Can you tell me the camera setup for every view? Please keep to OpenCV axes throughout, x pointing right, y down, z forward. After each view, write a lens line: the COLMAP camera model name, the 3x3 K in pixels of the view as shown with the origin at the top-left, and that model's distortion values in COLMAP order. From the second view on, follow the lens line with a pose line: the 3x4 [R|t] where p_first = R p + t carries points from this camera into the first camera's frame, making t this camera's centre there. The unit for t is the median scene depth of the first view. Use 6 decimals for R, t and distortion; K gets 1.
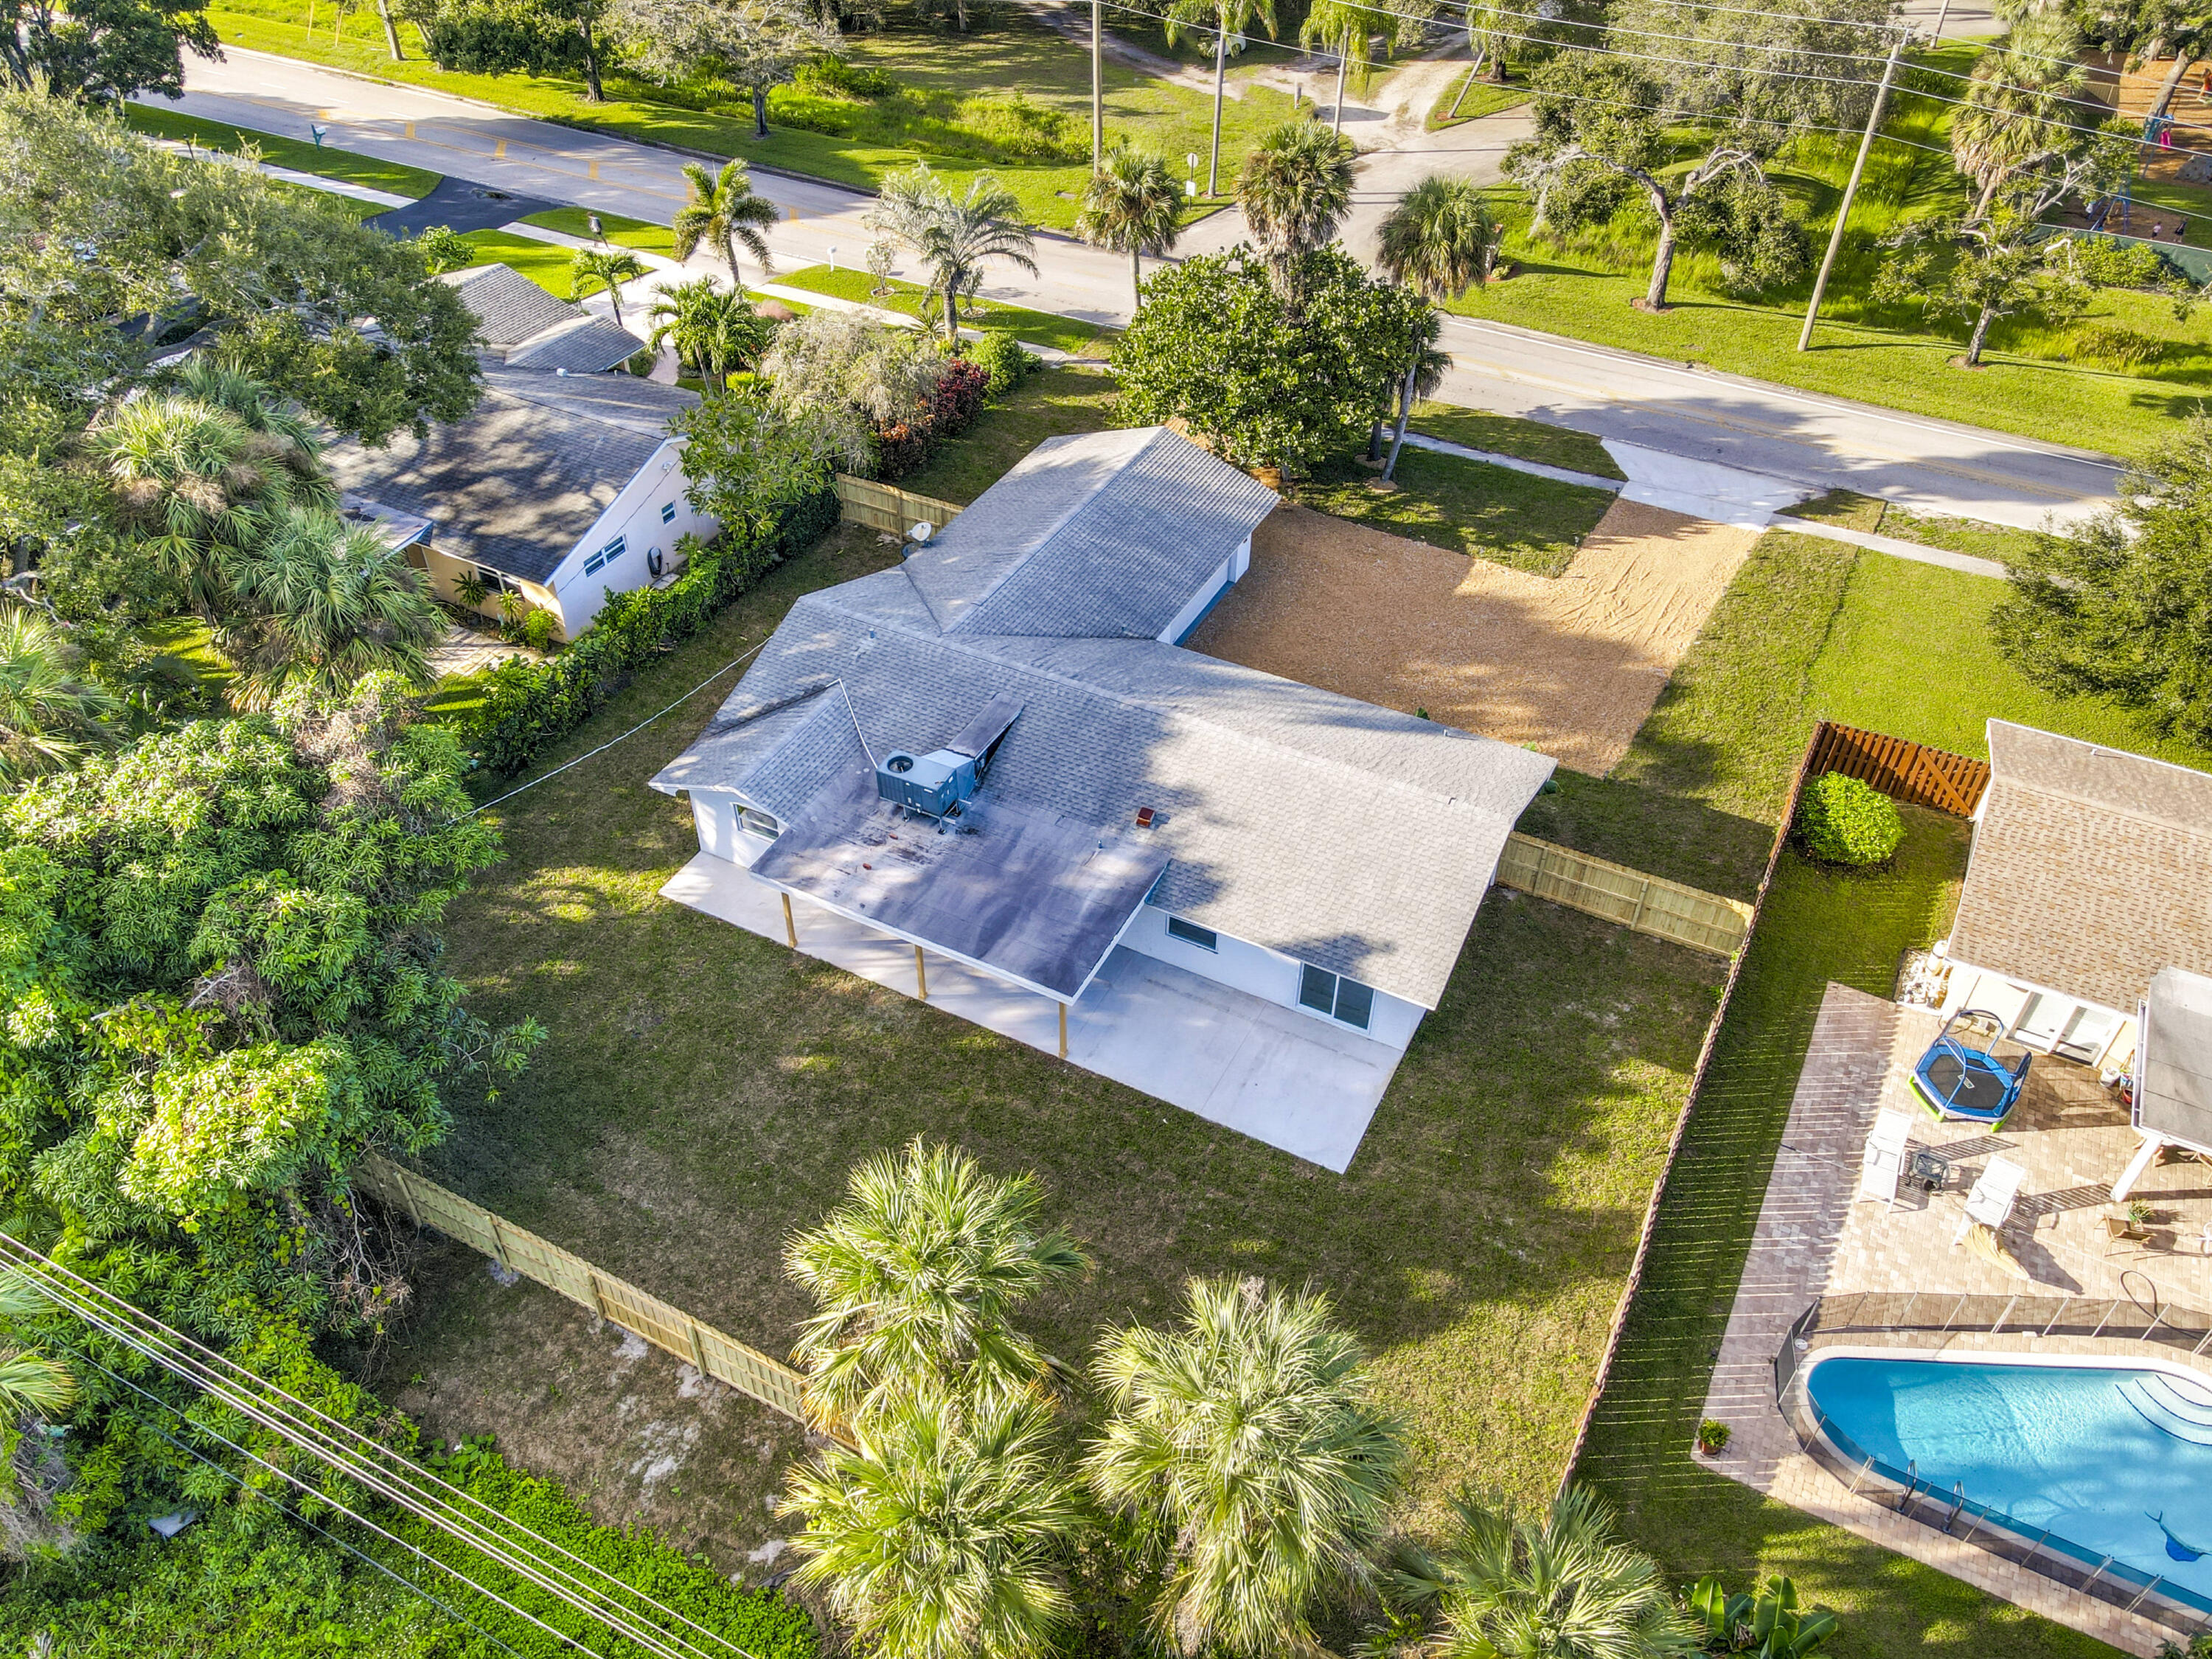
lens RADIAL K [[1614.8, 0, 1106.0], [0, 1614.8, 829.5], [0, 0, 1]] dist [0.001049, 0.025435]
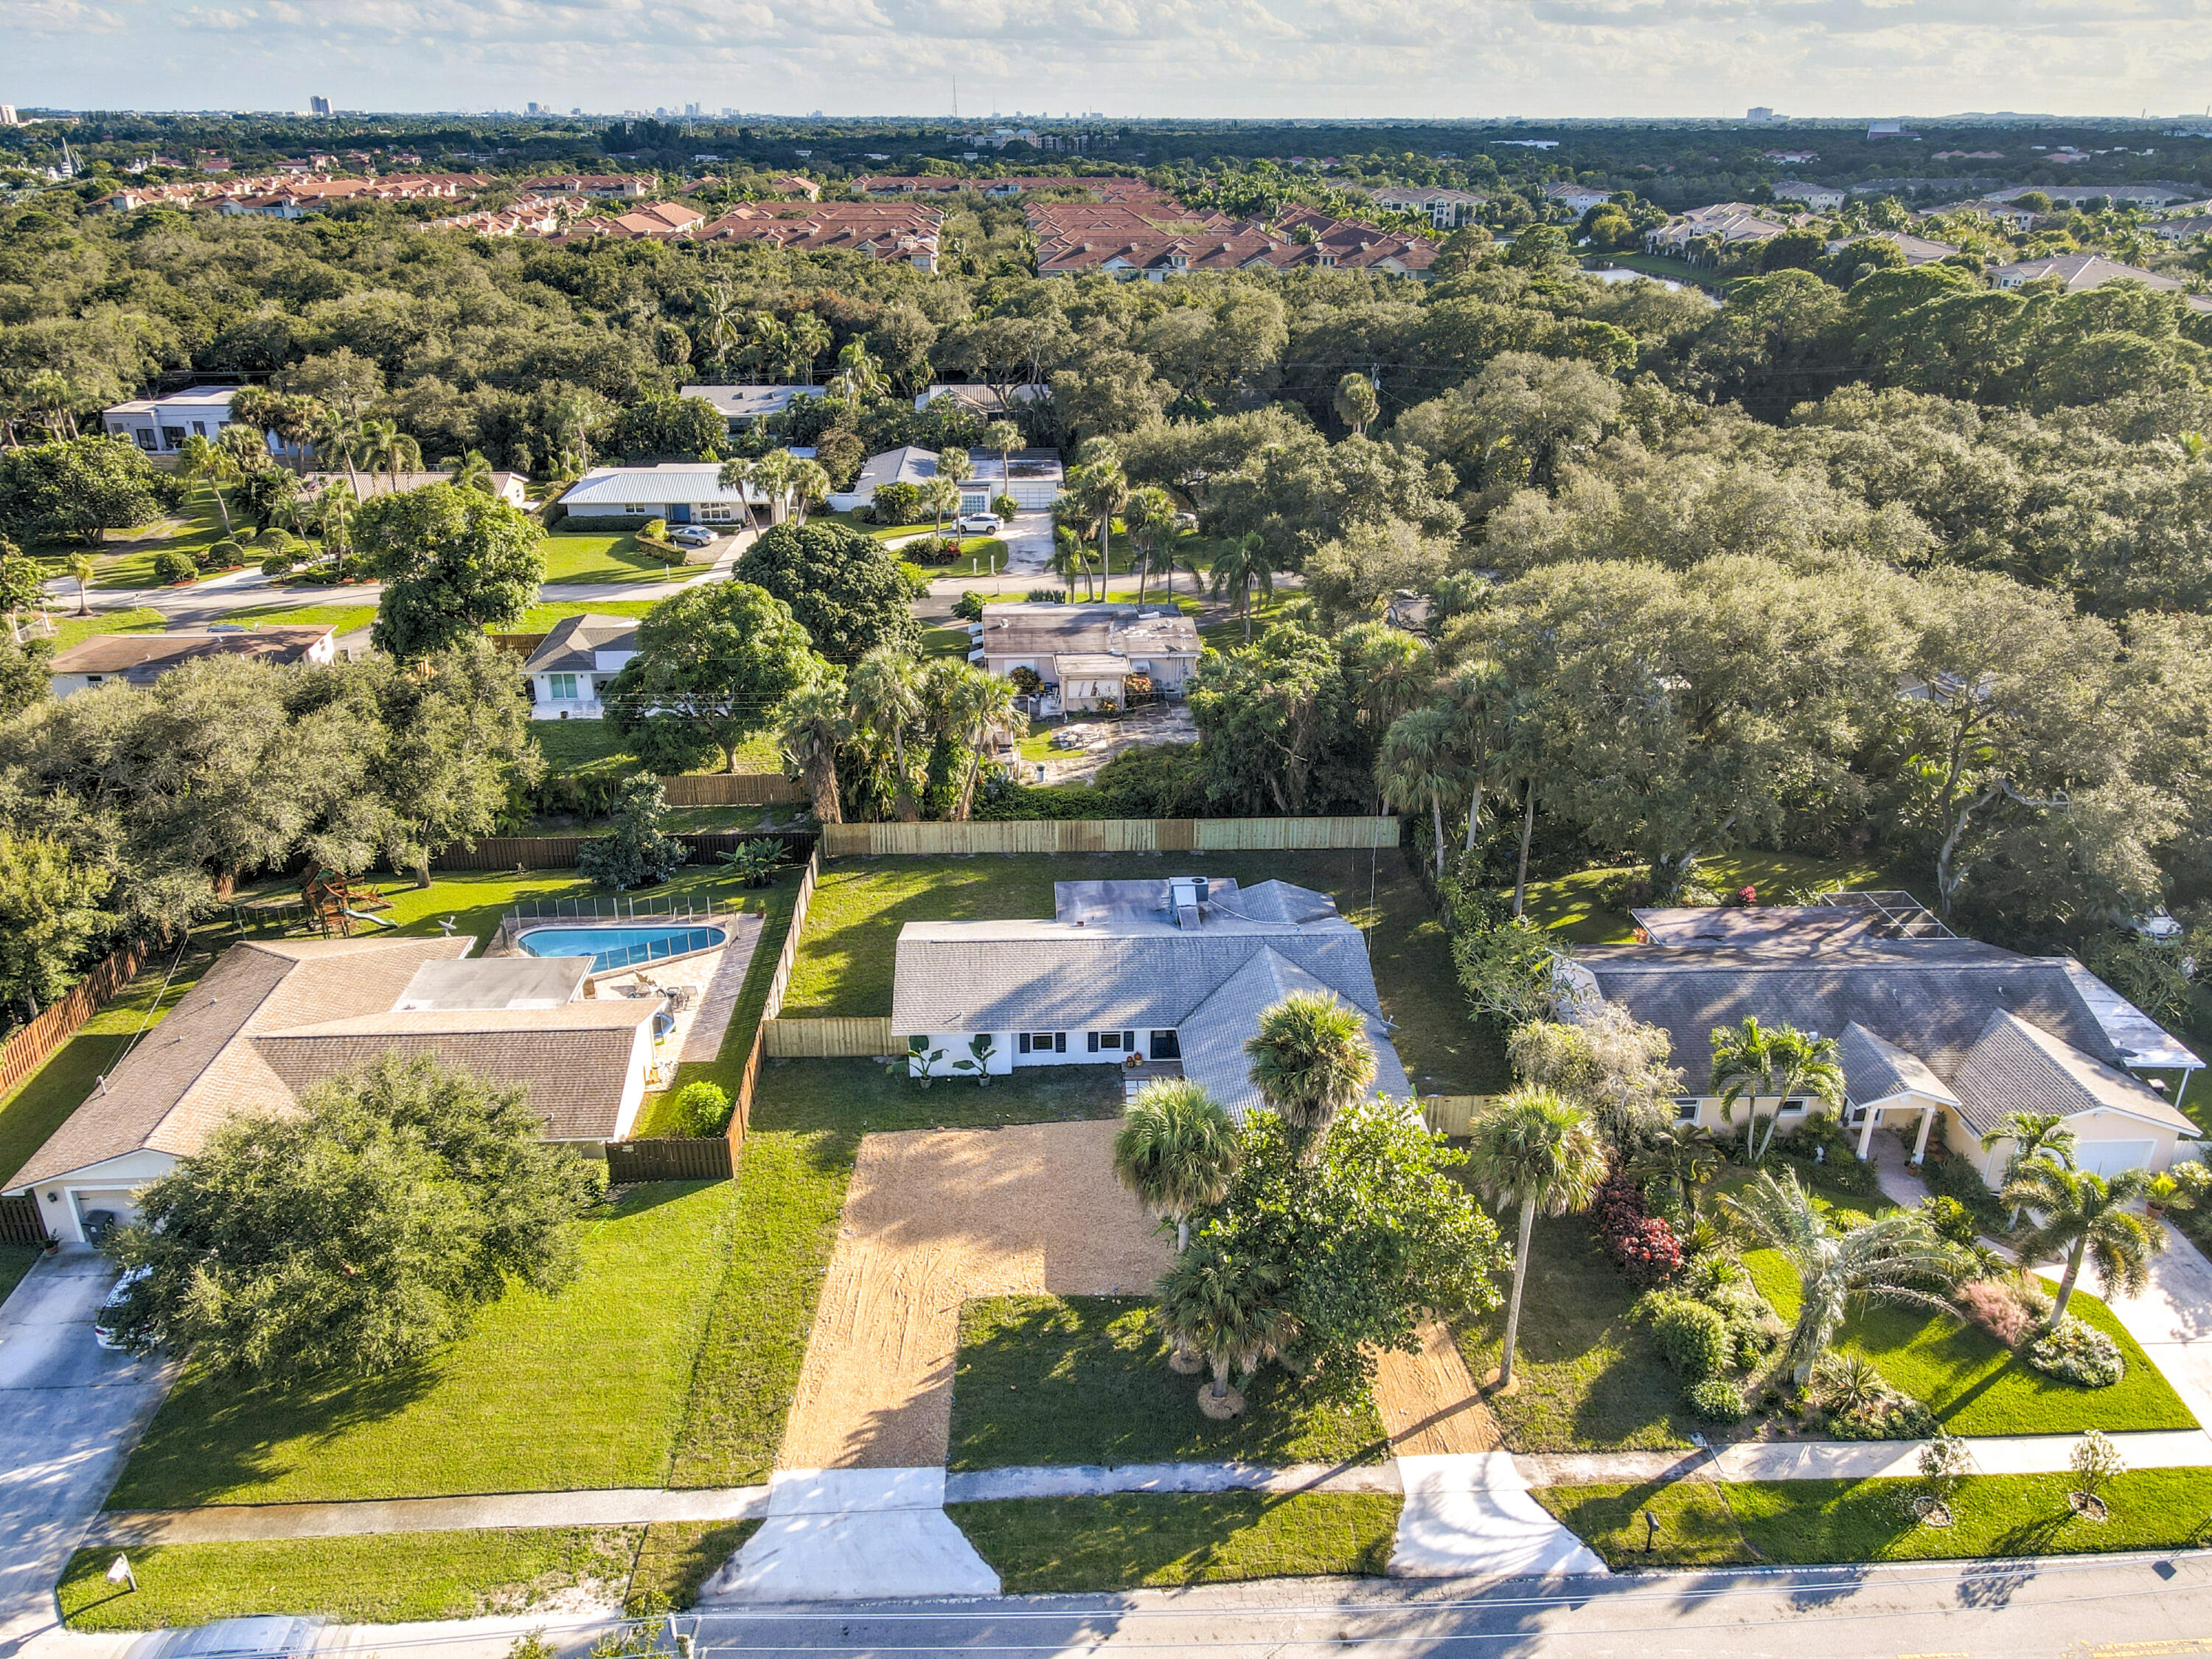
lens RADIAL K [[1637.6, 0, 1106.0], [0, 1637.6, 829.5], [0, 0, 1]] dist [-0.035234, 0.153967]
pose [[-0.871220, 0.198498, -0.448970, 0.635112], [-0.320728, 0.462228, 0.826728, -1.230098], [0.371631, 0.864259, -0.339038, 1.172964]]
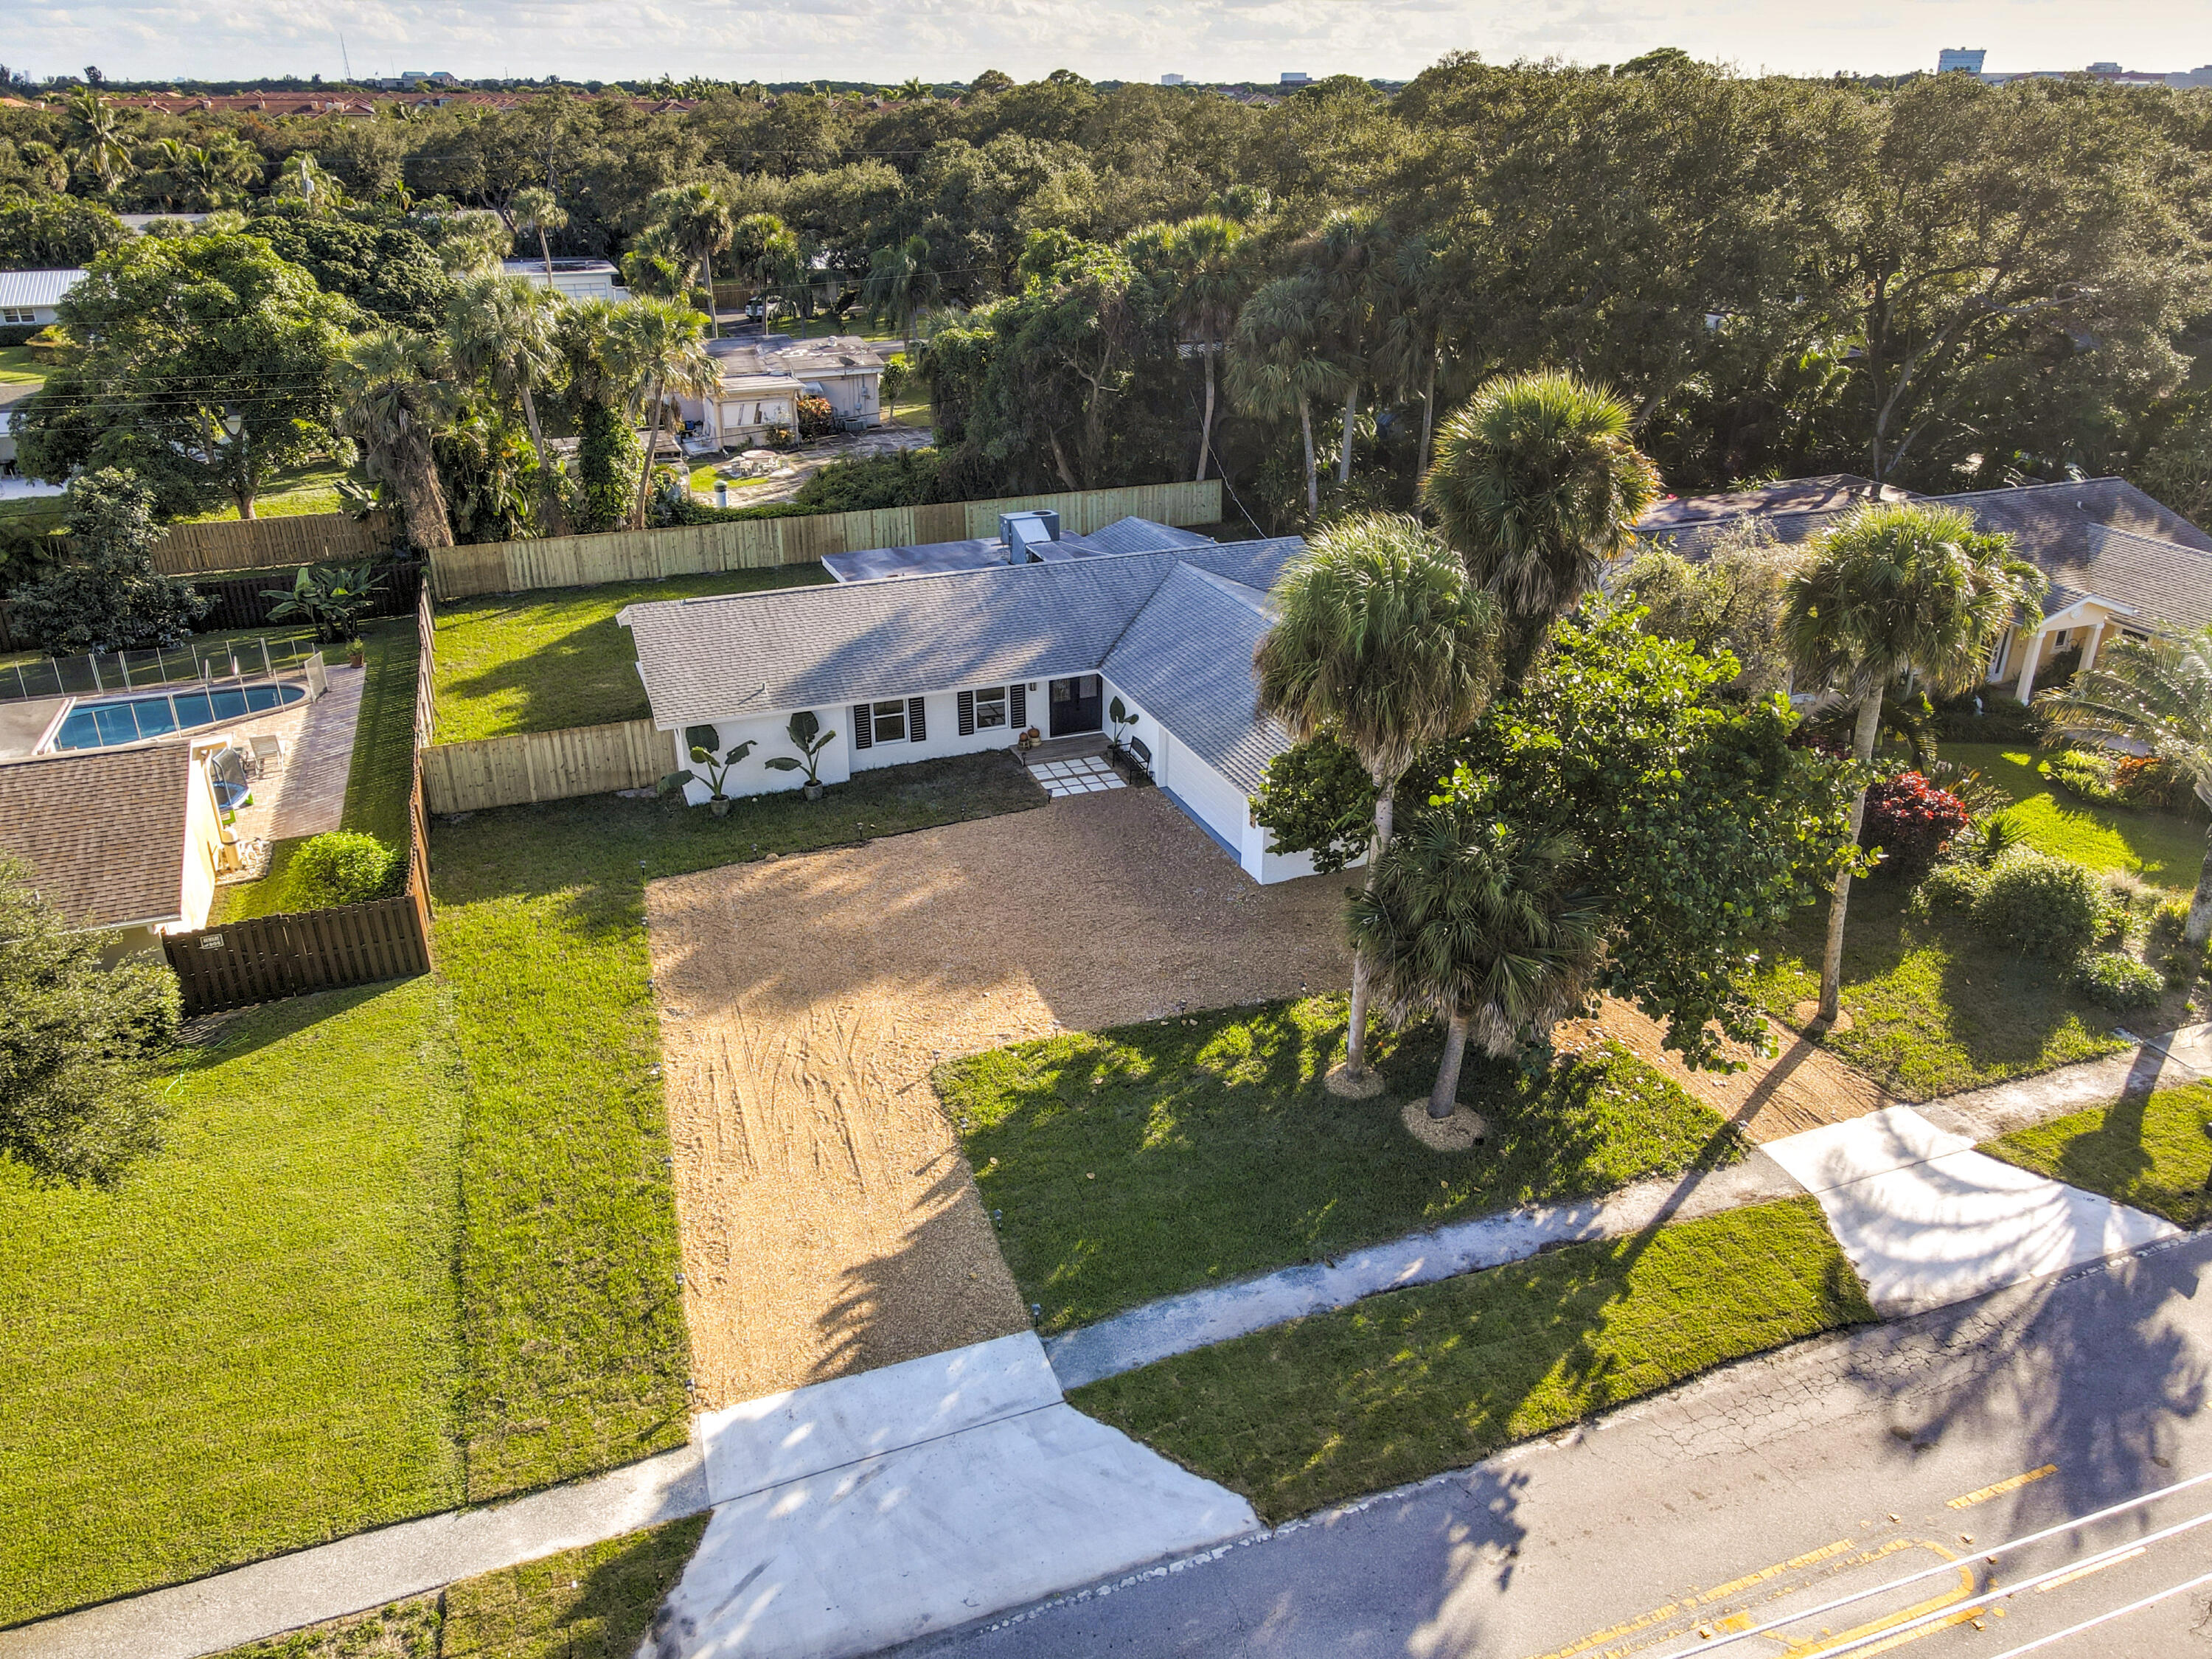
lens RADIAL K [[1610.0, 0, 1106.0], [0, 1610.0, 829.5], [0, 0, 1]] dist [0.000578, 0.041812]
pose [[-0.672858, 0.311540, -0.670973, 0.623302], [-0.479278, 0.507326, 0.716180, -0.666291], [0.563520, 0.803470, -0.192044, 1.120556]]
